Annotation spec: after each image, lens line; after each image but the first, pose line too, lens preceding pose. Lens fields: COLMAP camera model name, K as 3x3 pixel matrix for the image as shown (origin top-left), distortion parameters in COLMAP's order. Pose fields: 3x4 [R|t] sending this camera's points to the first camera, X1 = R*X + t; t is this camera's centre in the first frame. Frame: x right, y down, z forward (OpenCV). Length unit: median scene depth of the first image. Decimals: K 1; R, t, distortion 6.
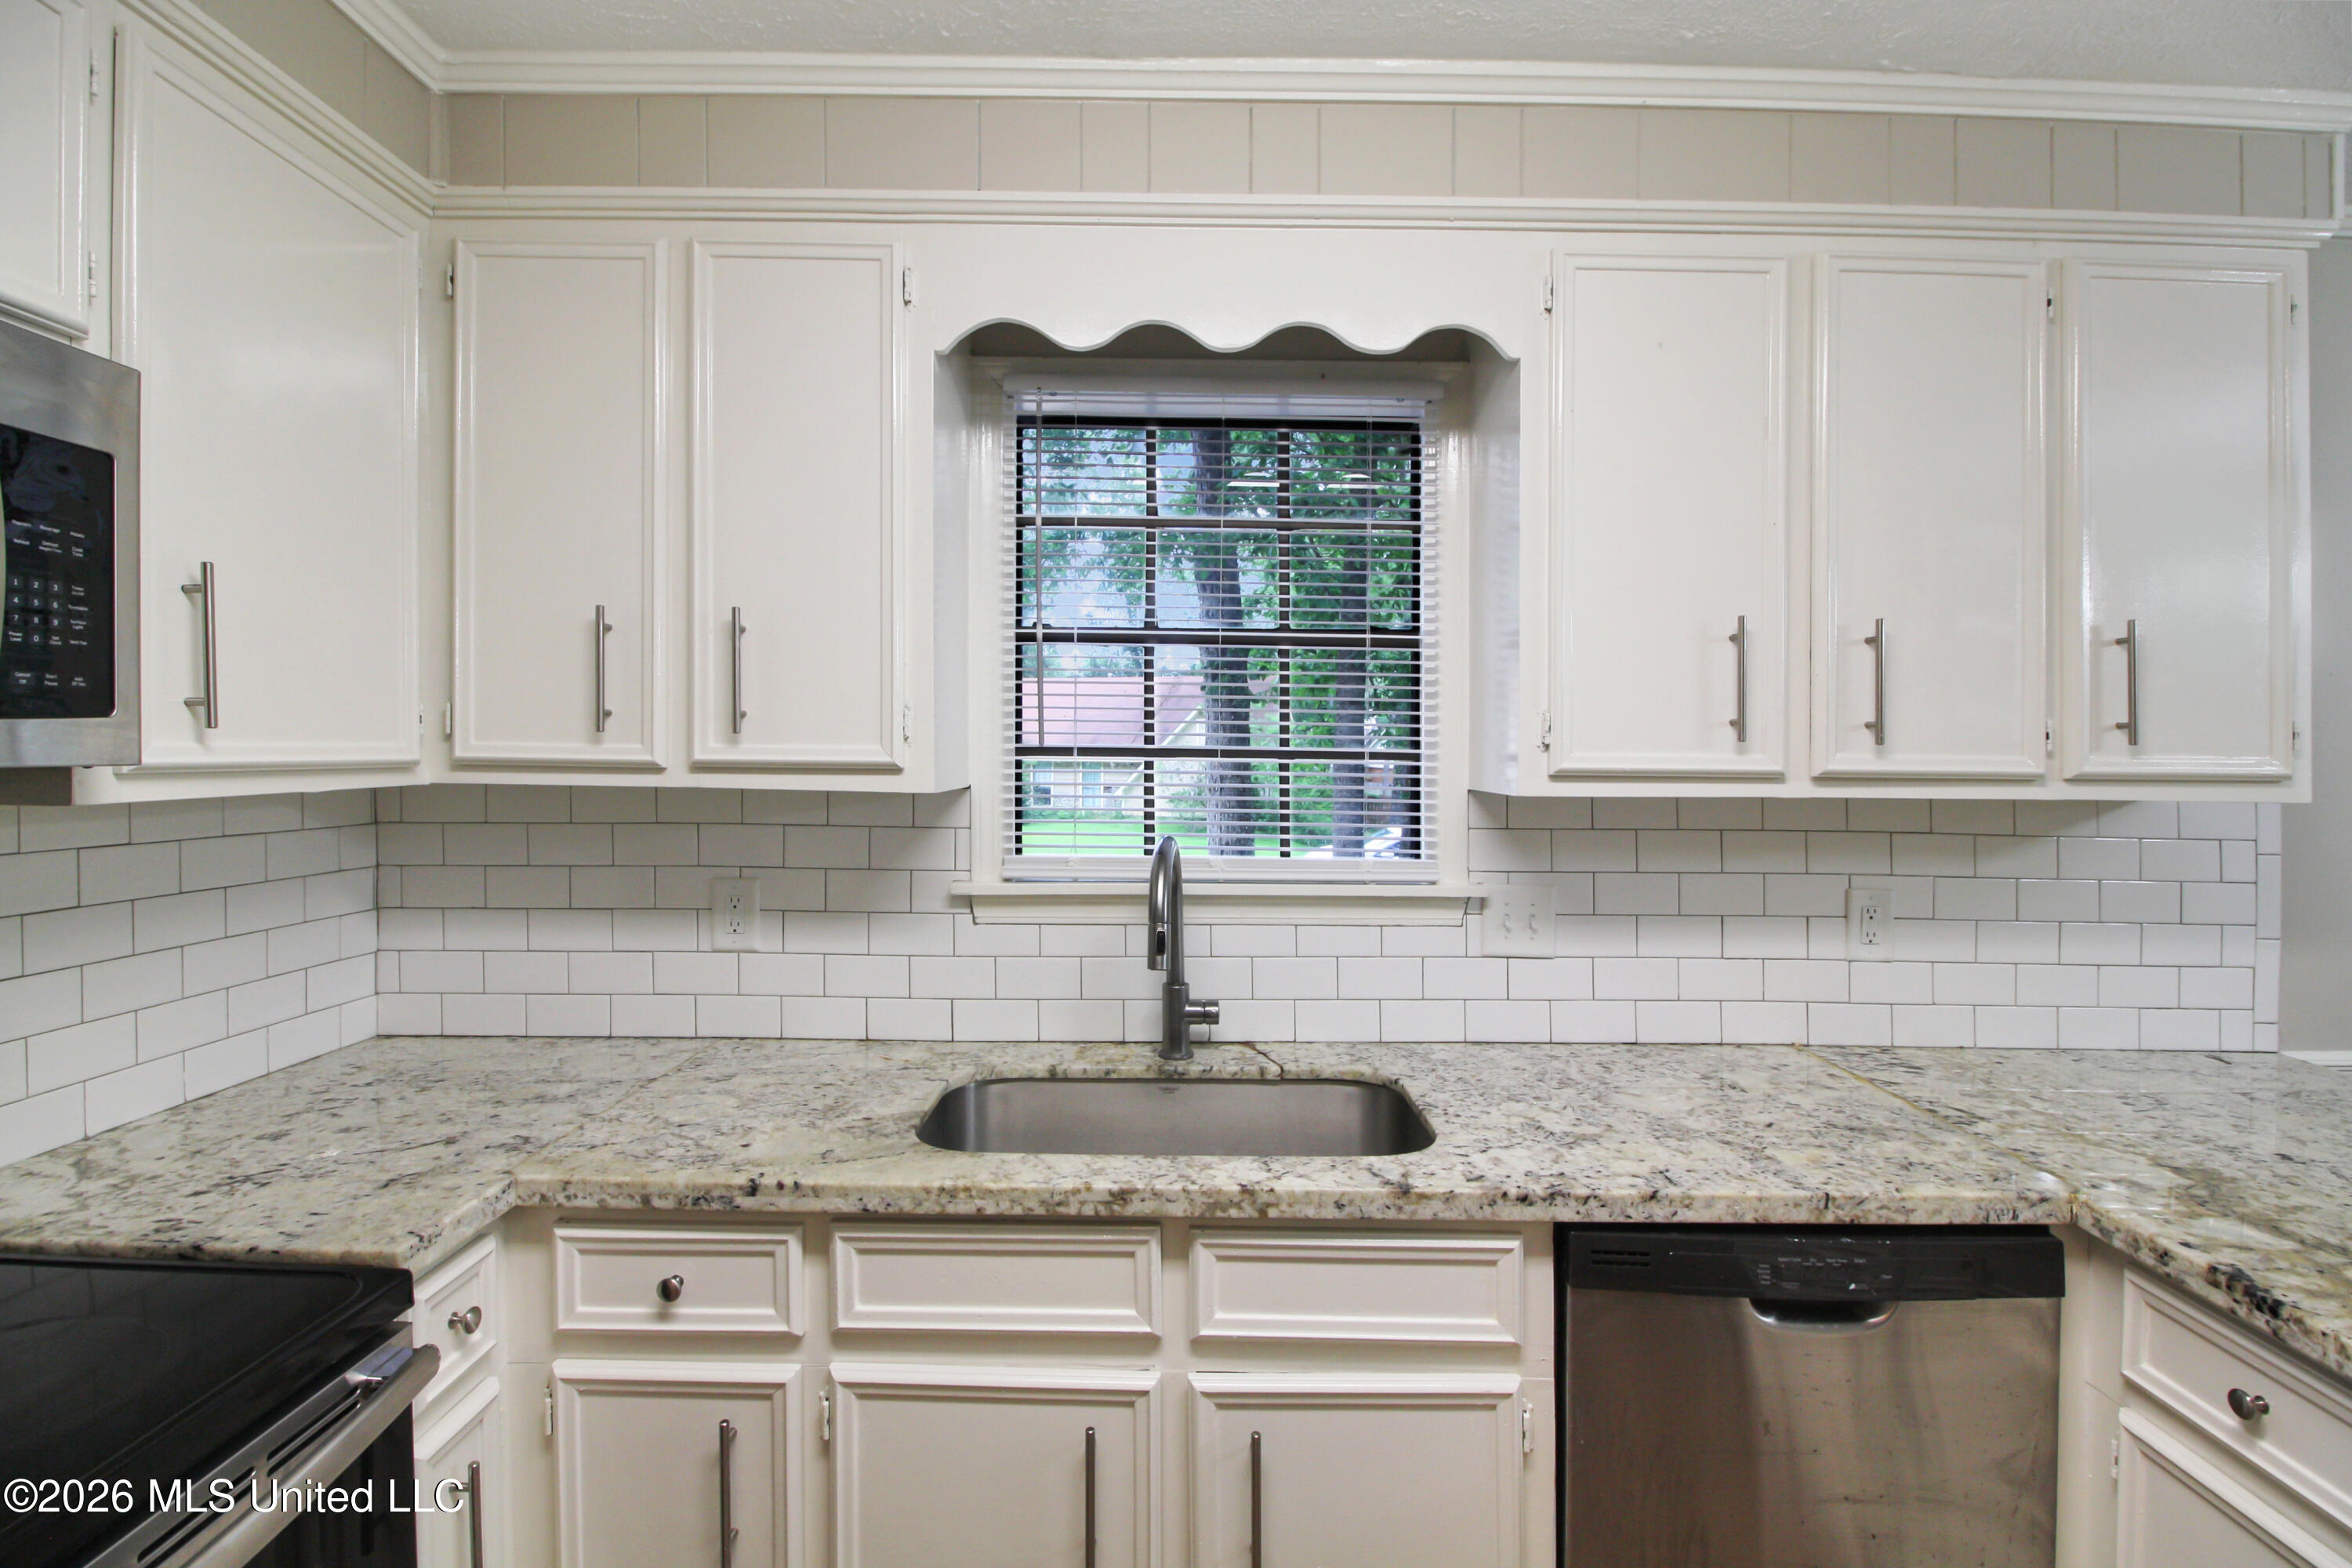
lens RADIAL K [[1100.5, 0, 1175.8], [0, 1100.5, 759.5], [0, 0, 1]] dist [0.000450, -0.008588]
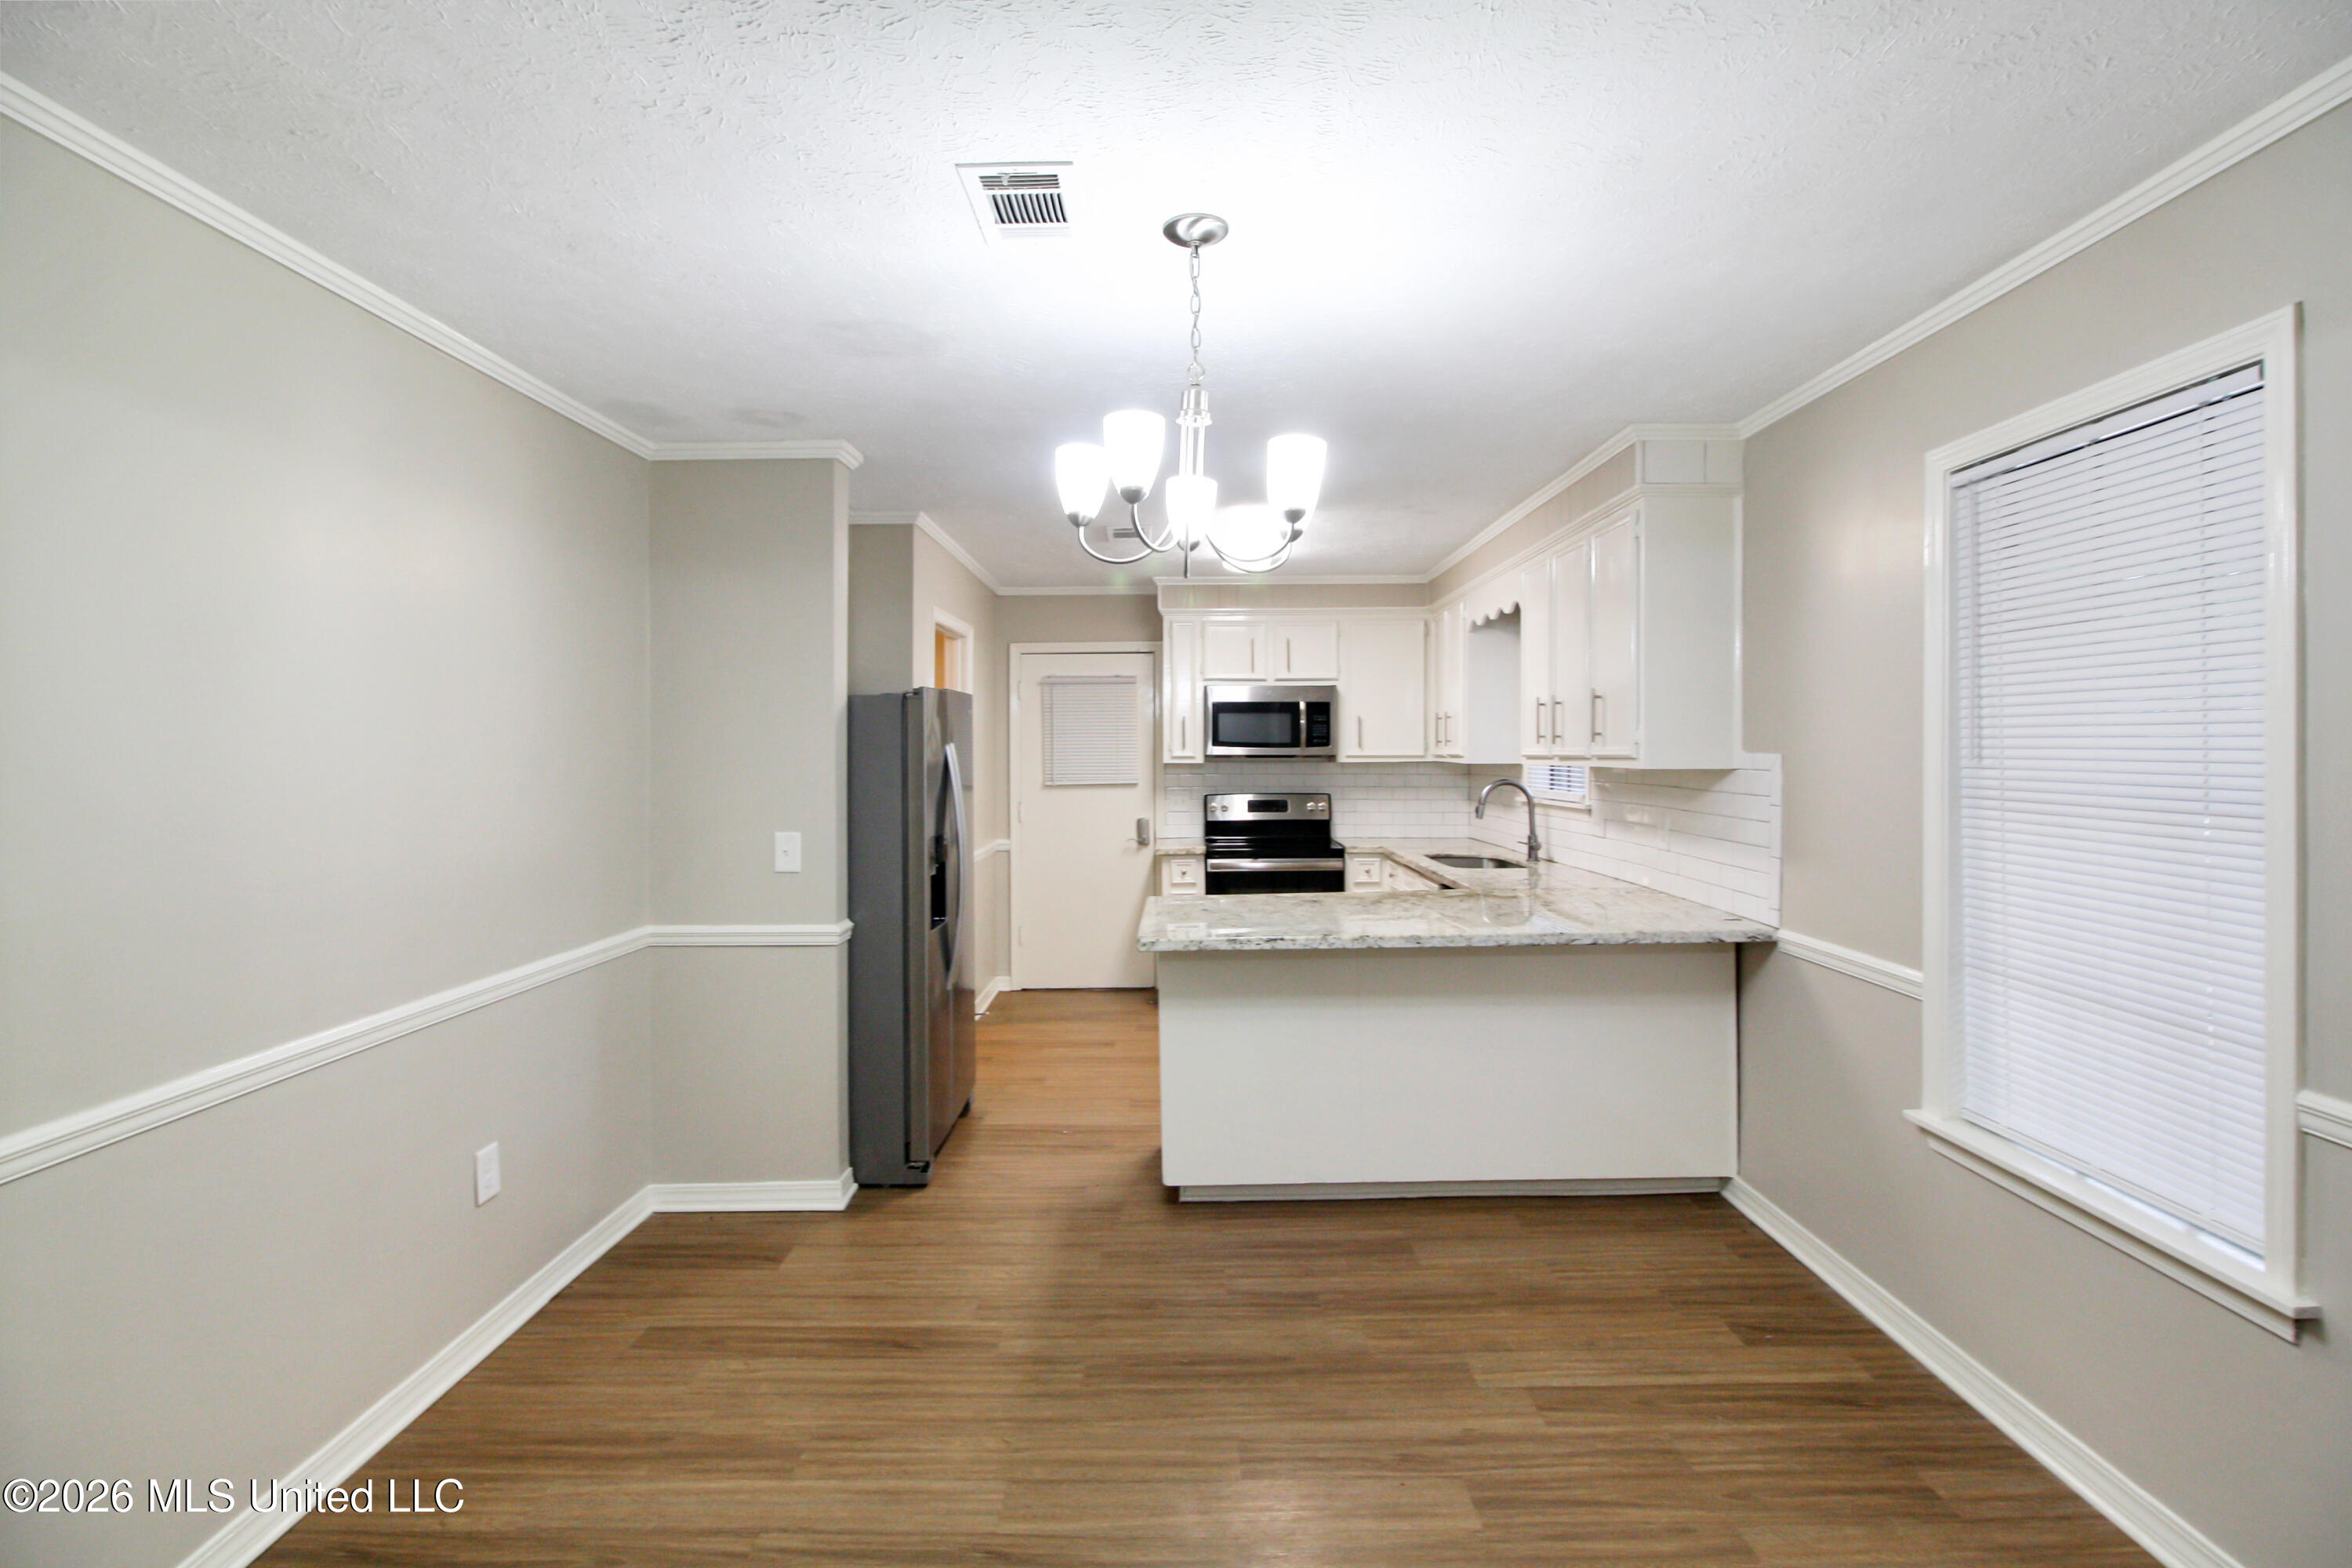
lens RADIAL K [[1077.6, 0, 1219.3], [0, 1077.6, 760.9], [0, 0, 1]] dist [0.001443, -0.000233]
pose [[0.037599, -0.001994, -0.999291, 3.594406], [-0.008754, 0.999959, -0.002325, 0.042980], [0.999255, 0.008835, 0.037580, 0.149709]]
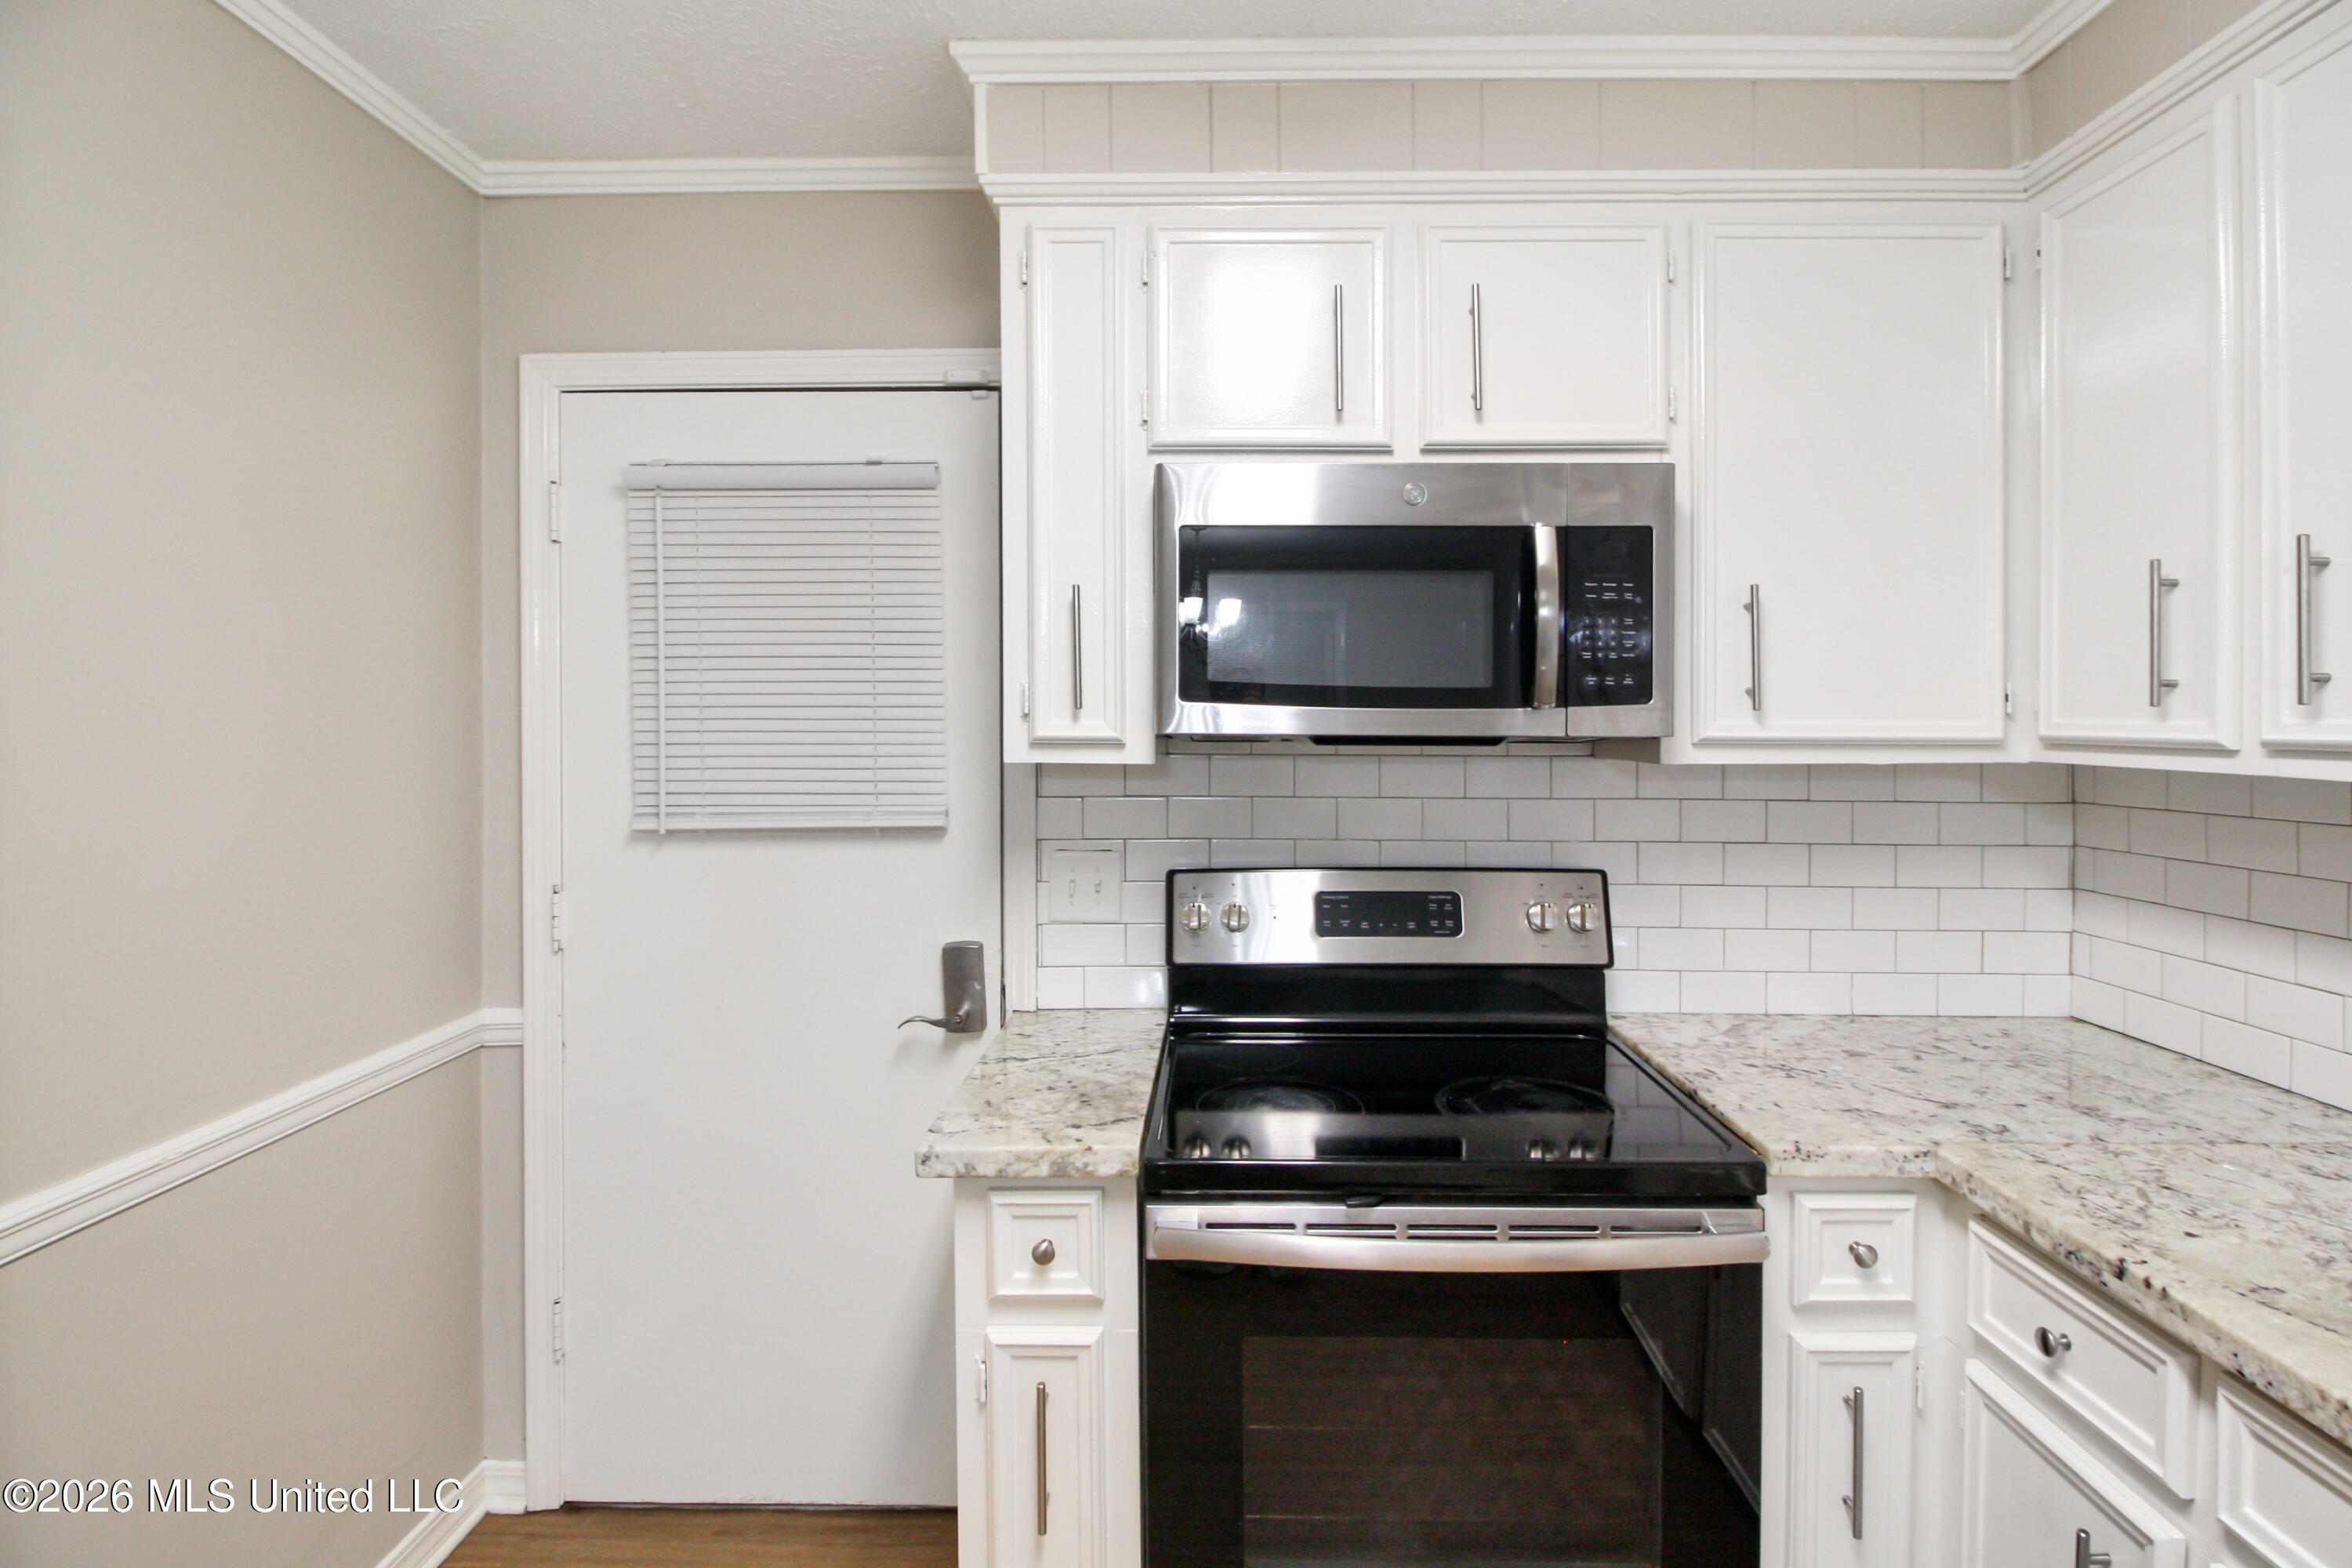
lens RADIAL K [[1124.8, 0, 1187.6], [0, 1124.8, 715.8], [0, 0, 1]] dist [-0.001588, -0.007768]
pose [[-0.017398, -0.011858, -0.999778, 0.419523], [-0.012684, 0.999852, -0.011638, 0.002077], [0.999768, 0.012479, -0.017546, 0.305404]]
